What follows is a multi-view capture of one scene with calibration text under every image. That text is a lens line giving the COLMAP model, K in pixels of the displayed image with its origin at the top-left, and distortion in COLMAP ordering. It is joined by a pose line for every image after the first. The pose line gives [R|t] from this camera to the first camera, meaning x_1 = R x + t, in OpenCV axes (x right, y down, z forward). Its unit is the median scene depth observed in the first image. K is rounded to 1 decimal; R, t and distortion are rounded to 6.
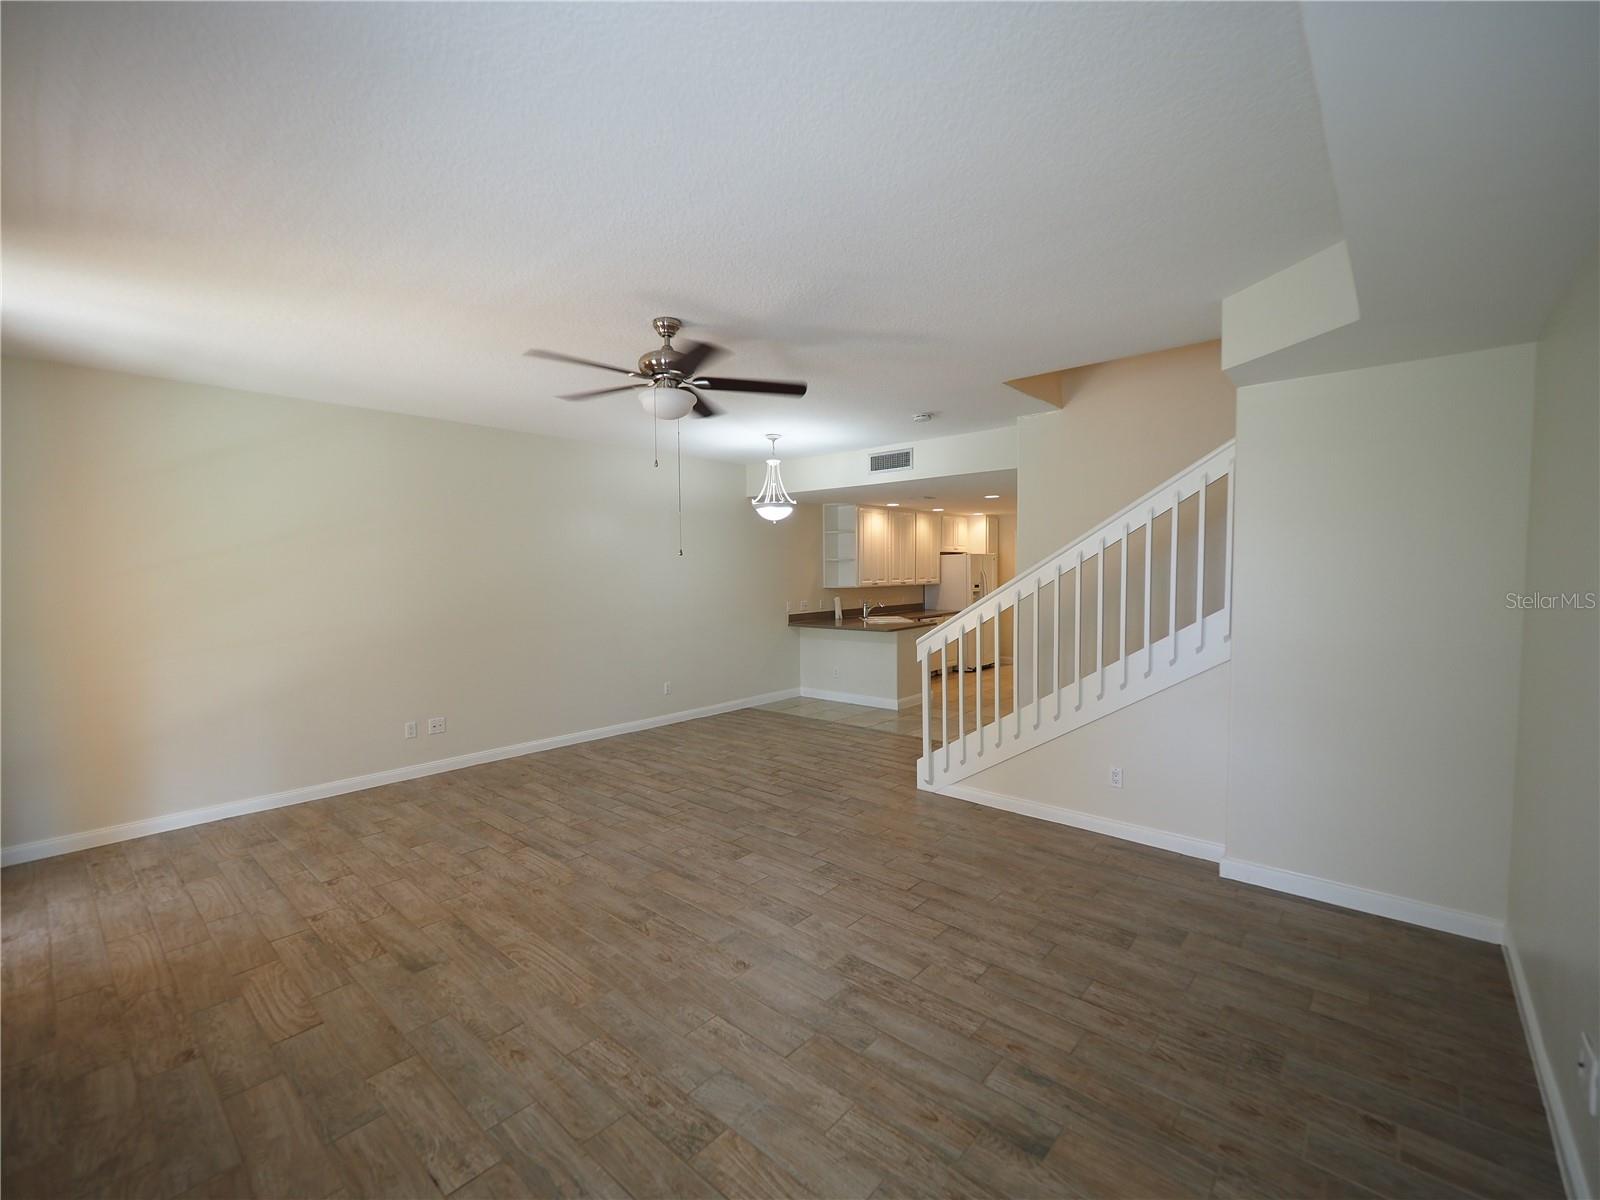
lens RADIAL K [[692.1, 0, 799.5], [0, 692.1, 606.6], [0, 0, 1]] dist [-0.008982, 0.001728]
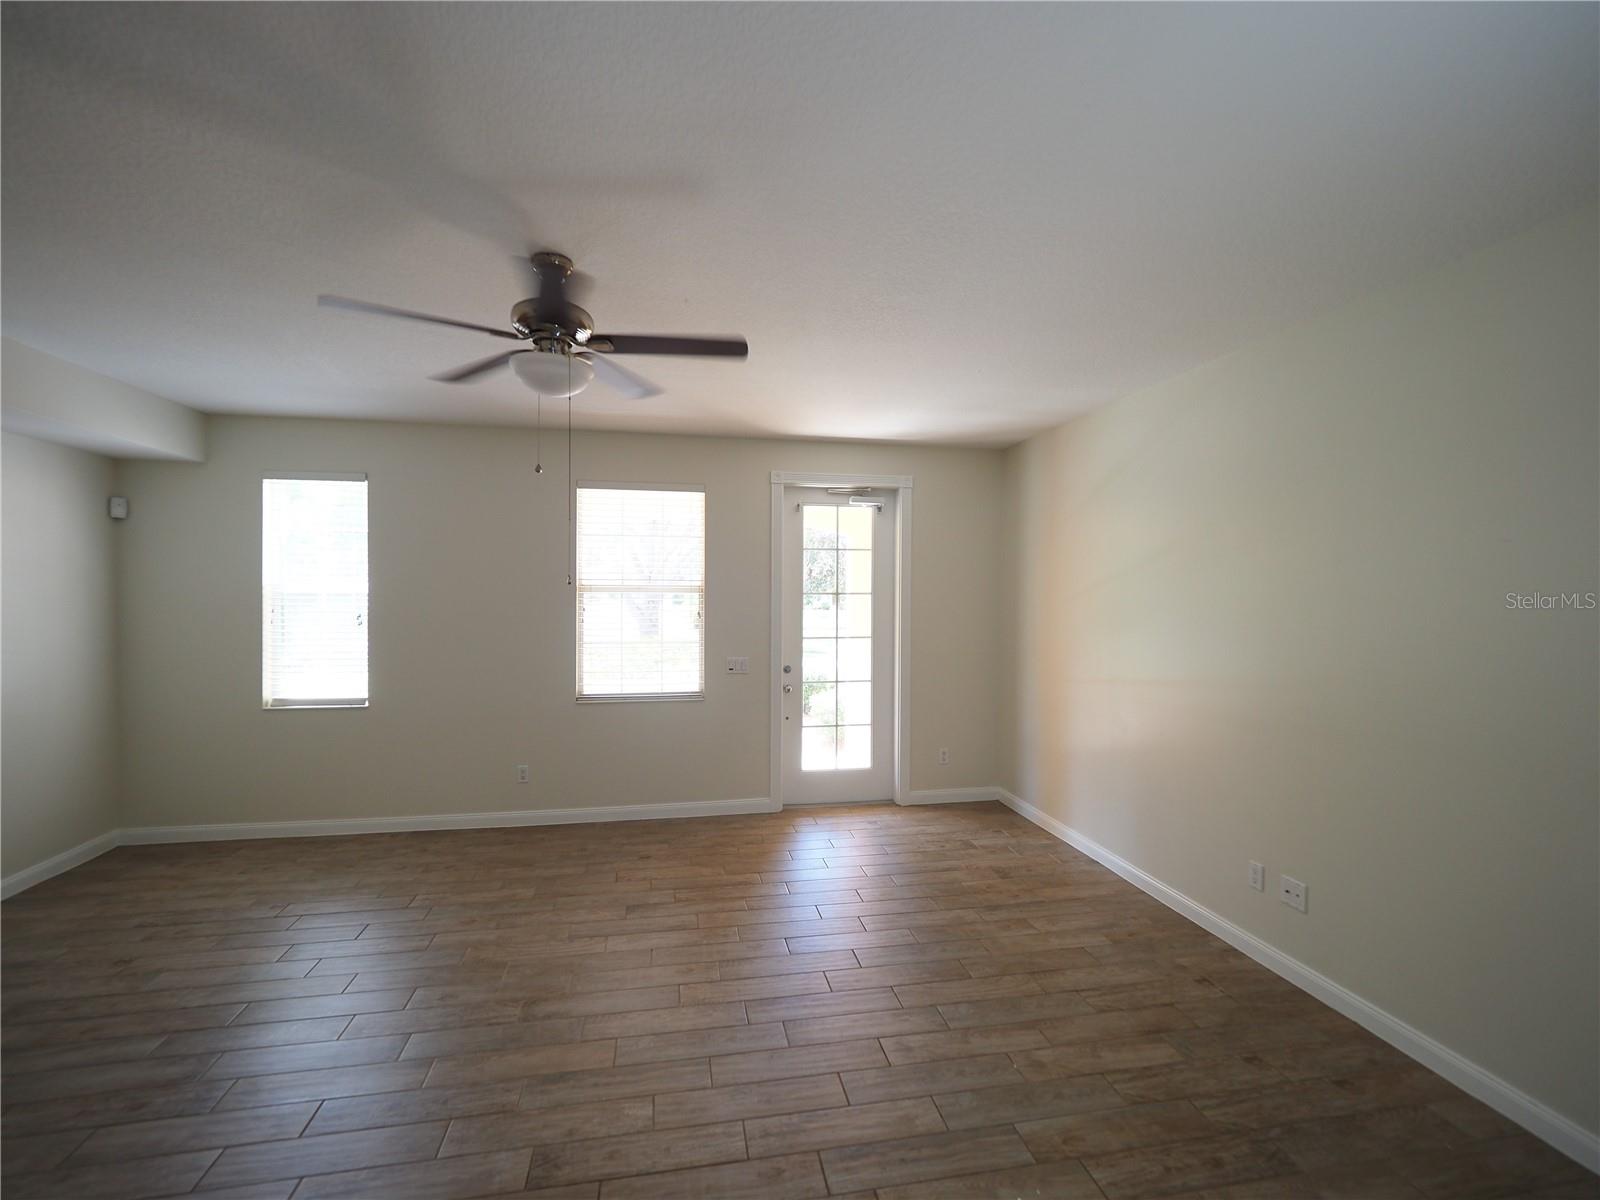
lens RADIAL K [[692.1, 0, 798.8], [0, 692.1, 596.8], [0, 0, 1]] dist [-0.008982, 0.001728]
pose [[-0.615131, 0.009254, -0.788371, 0.165492], [-0.045806, 0.997823, 0.047452, -0.081888], [0.787093, 0.065301, -0.613367, 1.226351]]
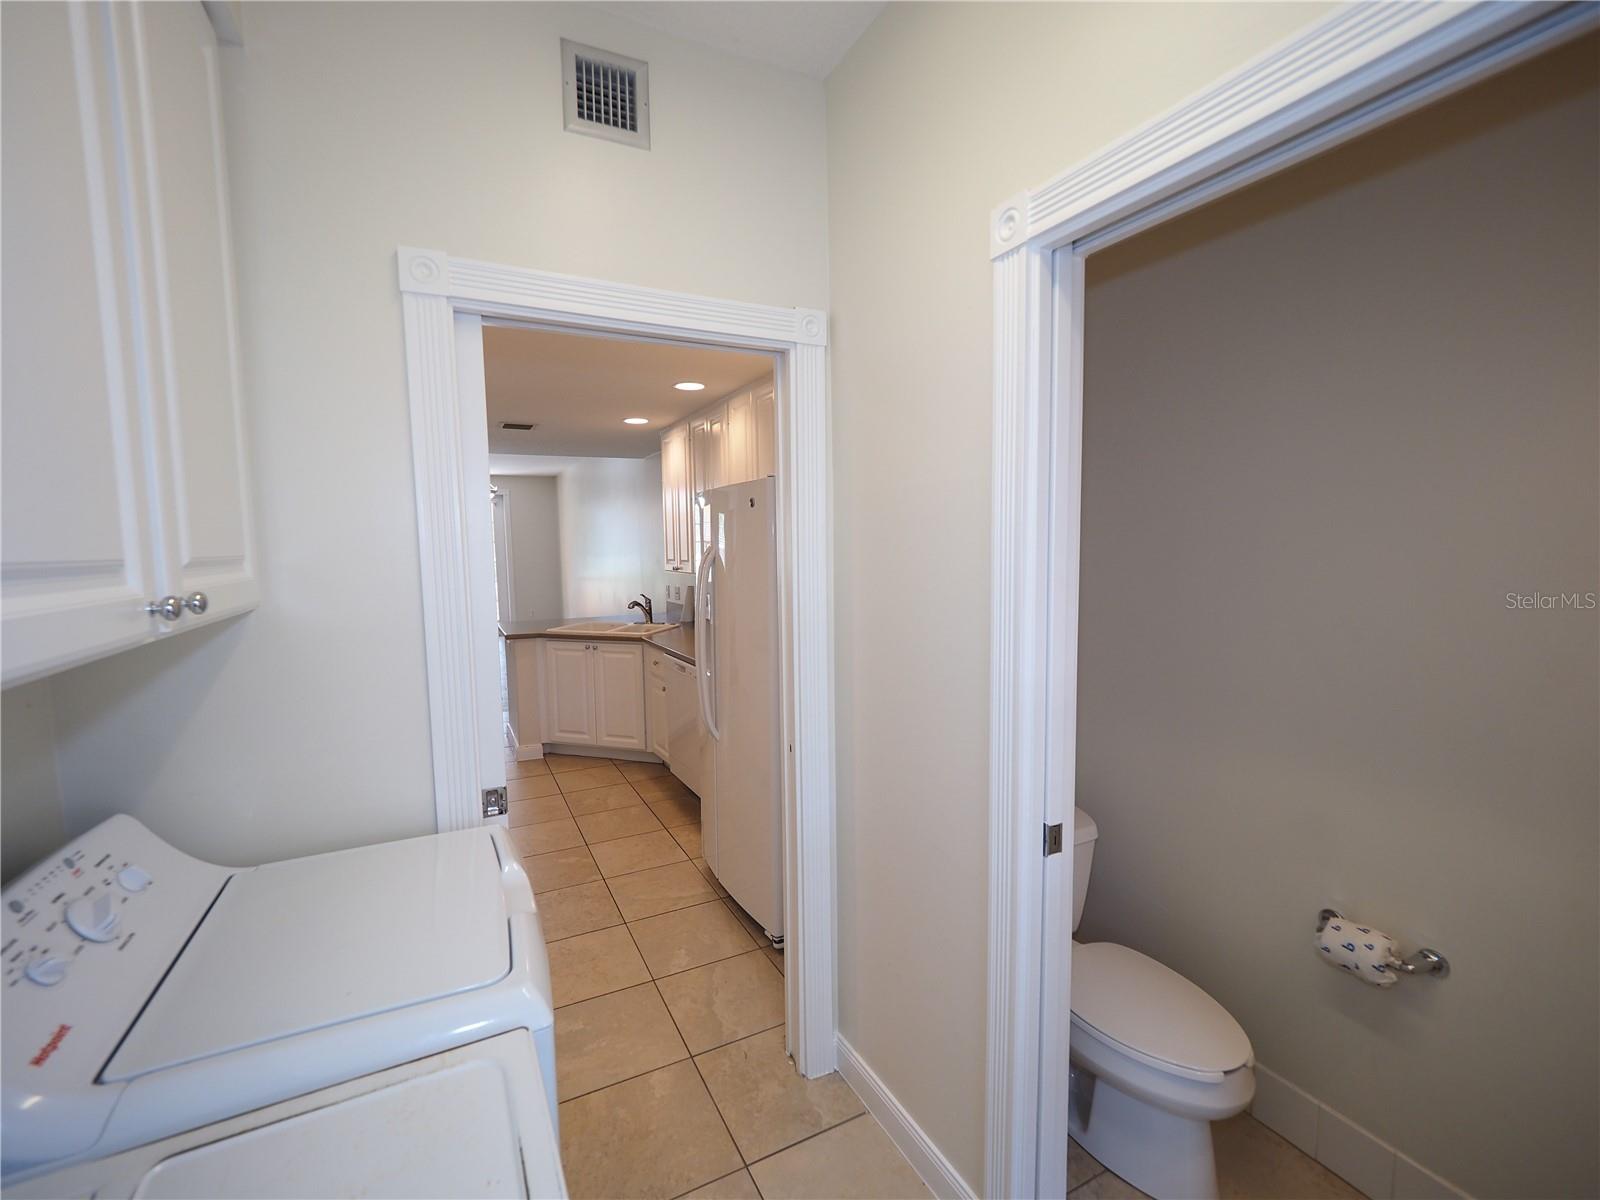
lens RADIAL K [[692.1, 0, 794.5], [0, 692.1, 593.4], [0, 0, 1]] dist [-0.008982, 0.001728]
pose [[-0.371819, 0.087123, -0.924208, 1.212929], [-0.028375, 0.994054, 0.105123, -0.152821], [0.927872, 0.065311, -0.367136, 2.680902]]
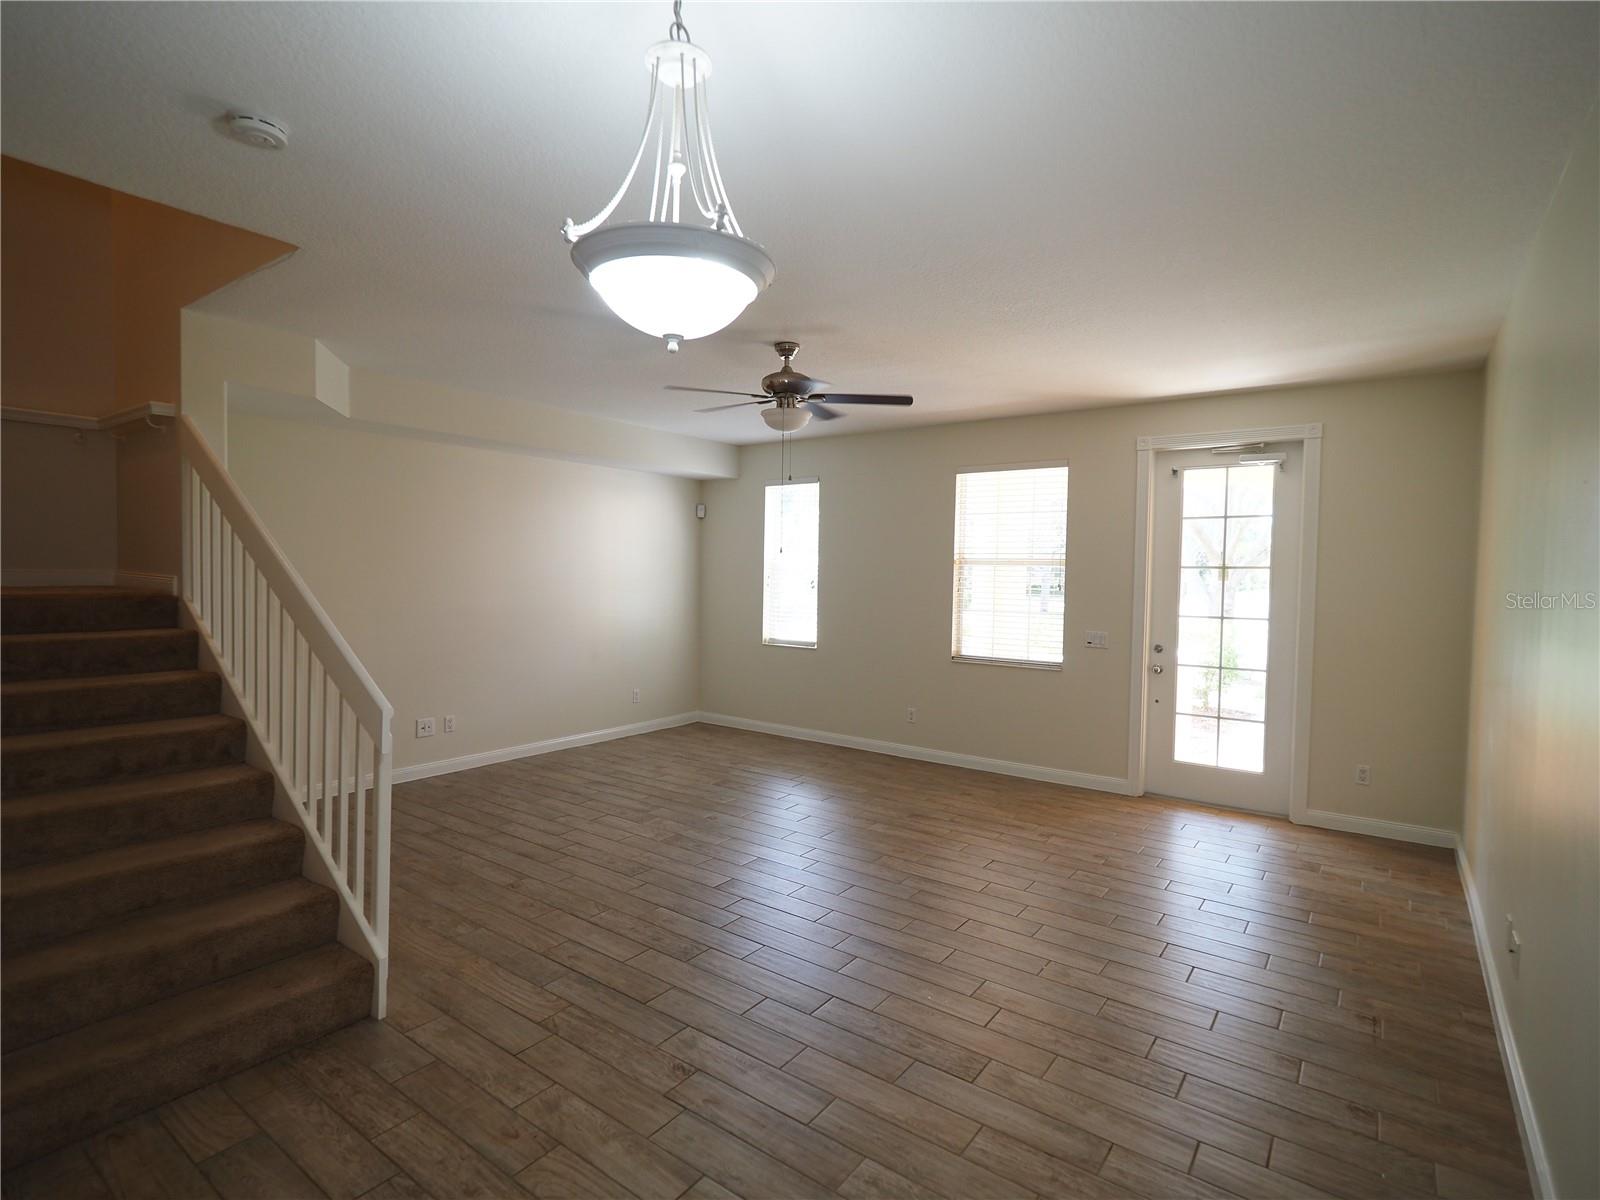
lens RADIAL K [[811.6, 0, 792.7], [0, 811.6, 598.6], [0, 0, 1]] dist [-0.014571, -0.002502]
pose [[-0.997012, -0.005384, -0.077063, -0.074865], [-0.012440, 0.995739, 0.091376, -0.090685], [0.076243, 0.092062, -0.992830, 1.720397]]
